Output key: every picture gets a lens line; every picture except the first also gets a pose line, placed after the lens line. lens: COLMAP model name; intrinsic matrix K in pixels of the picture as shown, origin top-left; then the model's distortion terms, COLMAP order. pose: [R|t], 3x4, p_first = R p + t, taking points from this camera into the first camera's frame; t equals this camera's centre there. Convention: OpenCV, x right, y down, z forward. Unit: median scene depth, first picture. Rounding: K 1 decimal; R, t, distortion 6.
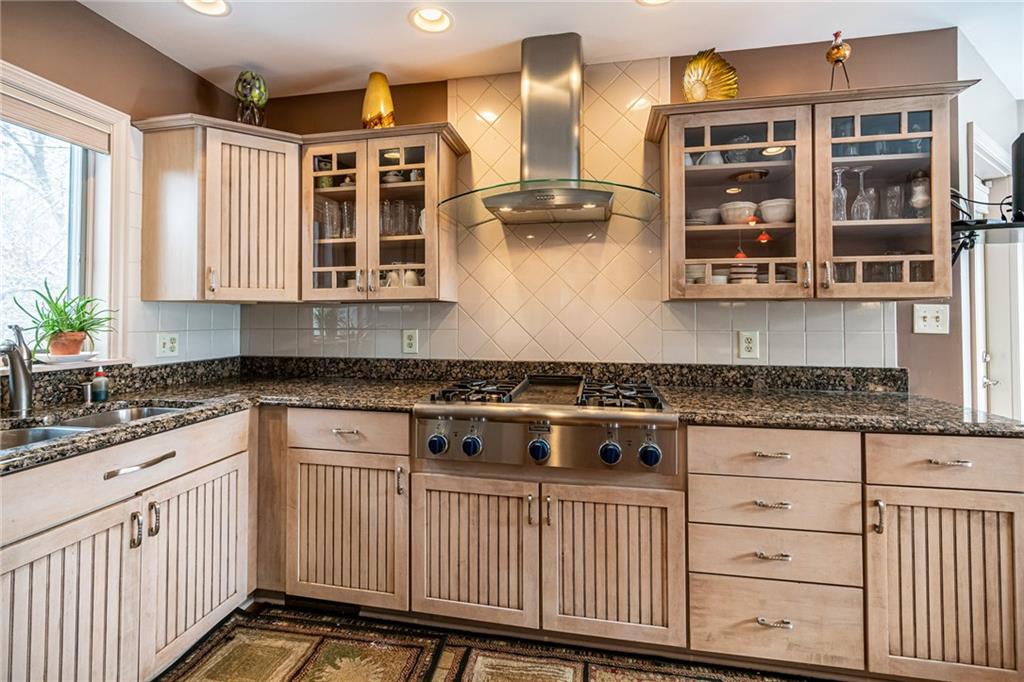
lens RADIAL K [[470.6, 0, 509.4], [0, 470.6, 306.7], [0, 0, 1]] dist [-0.002355, -0.000169]
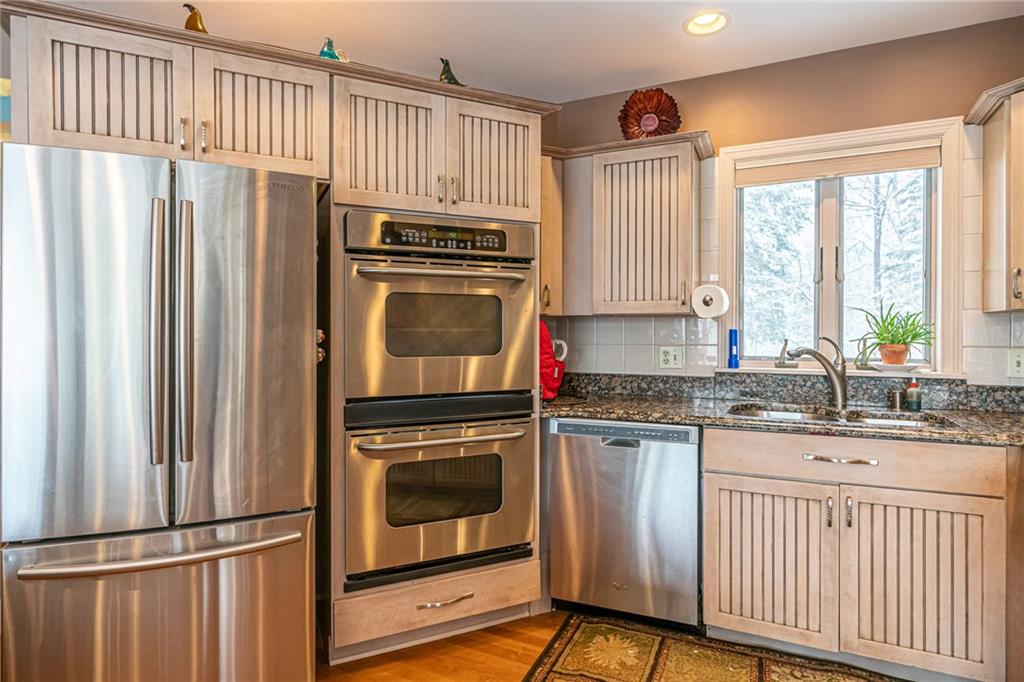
lens RADIAL K [[573.2, 0, 512.0], [0, 573.2, 341.0], [0, 0, 1]] dist [0.000181, -0.000013]
pose [[-0.283860, 0.016714, -0.958720, 0.534736], [0.023084, 0.999677, 0.010594, 0.009430], [0.958588, -0.019124, -0.284154, 0.439817]]
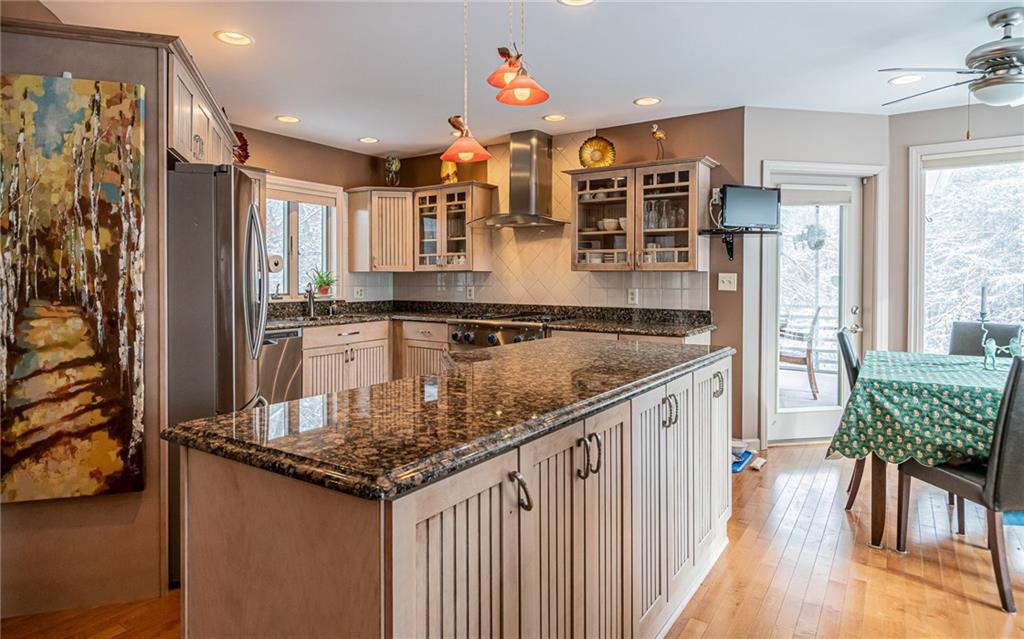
lens RADIAL K [[593.1, 0, 513.0], [0, 593.1, 280.1], [0, 0, 1]] dist [-0.000541, -0.000224]
pose [[0.920133, 0.003697, -0.391588, 0.986764], [0.007465, 0.999608, 0.026977, -0.042570], [0.391535, -0.027746, 0.919745, -1.220280]]
